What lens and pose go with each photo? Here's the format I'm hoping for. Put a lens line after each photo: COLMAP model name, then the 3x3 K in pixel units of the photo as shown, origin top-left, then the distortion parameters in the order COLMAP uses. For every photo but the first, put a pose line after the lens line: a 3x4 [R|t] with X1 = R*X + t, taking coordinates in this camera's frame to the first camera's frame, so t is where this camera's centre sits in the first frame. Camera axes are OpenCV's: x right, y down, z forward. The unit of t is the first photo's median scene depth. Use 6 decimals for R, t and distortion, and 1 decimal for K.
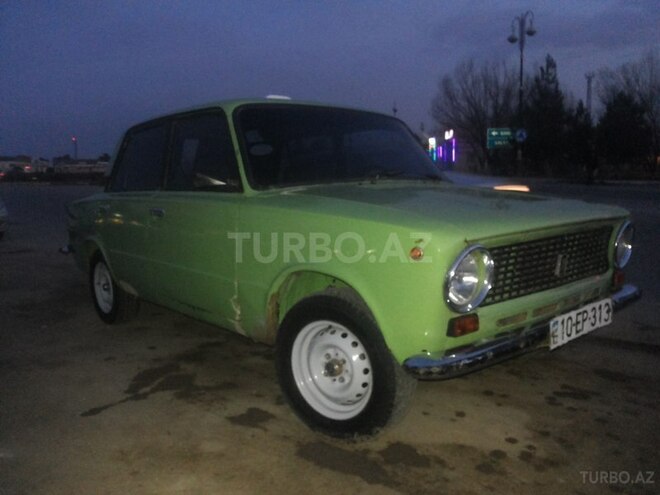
lens RADIAL K [[542.8, 0, 332.8], [0, 542.8, 245.1], [0, 0, 1]] dist [-0.001691, -0.058611]
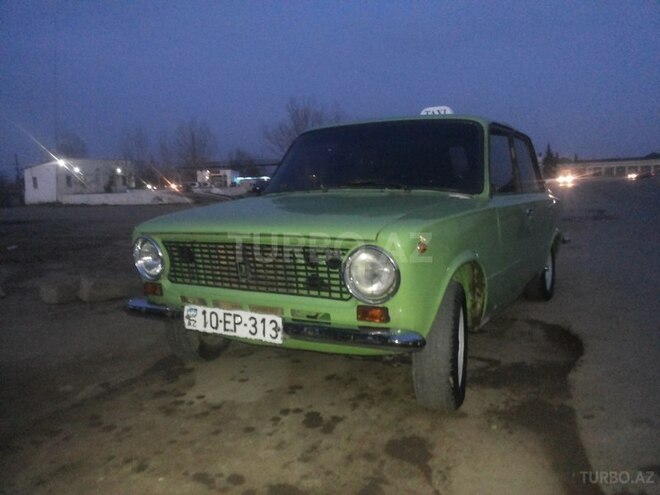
lens RADIAL K [[528.5, 0, 327.3], [0, 528.5, 246.8], [0, 0, 1]] dist [0.009603, -0.053503]
pose [[0.326641, 0.115554, -0.938058, 1.533274], [-0.099471, 0.991189, 0.087462, -0.125219], [0.939899, 0.064741, 0.335258, 0.828380]]
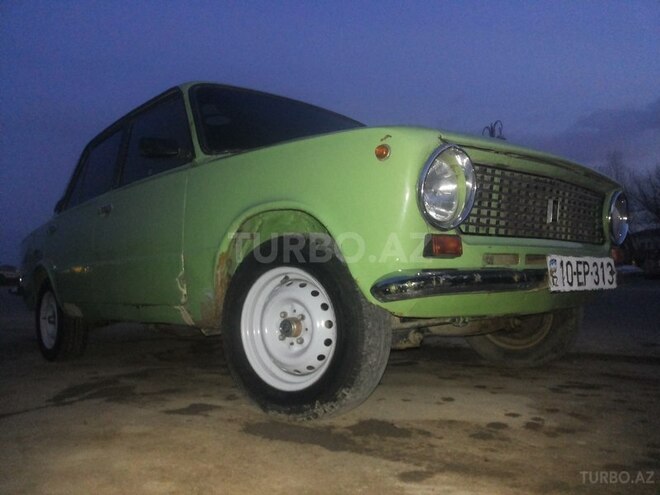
lens RADIAL K [[538.7, 0, 330.0], [0, 538.7, 247.5], [0, 0, 1]] dist [0.011609, -0.084301]
pose [[0.999642, -0.007534, 0.025659, 0.041166], [0.012392, 0.980759, -0.194828, 0.266582], [-0.023697, 0.195076, 0.980502, 0.174620]]
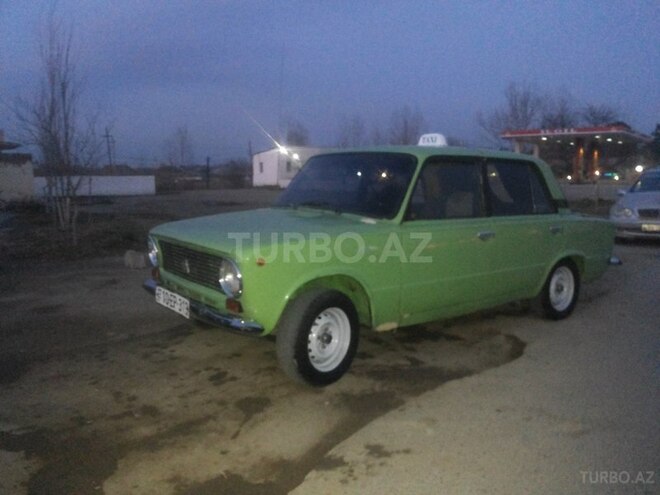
lens RADIAL K [[528.5, 0, 327.3], [0, 528.5, 246.8], [0, 0, 1]] dist [0.009603, -0.053503]
pose [[-0.050789, 0.146502, -0.987906, 1.998056], [-0.126735, 0.980240, 0.151881, -0.319293], [0.990635, 0.132916, -0.031219, 1.509072]]
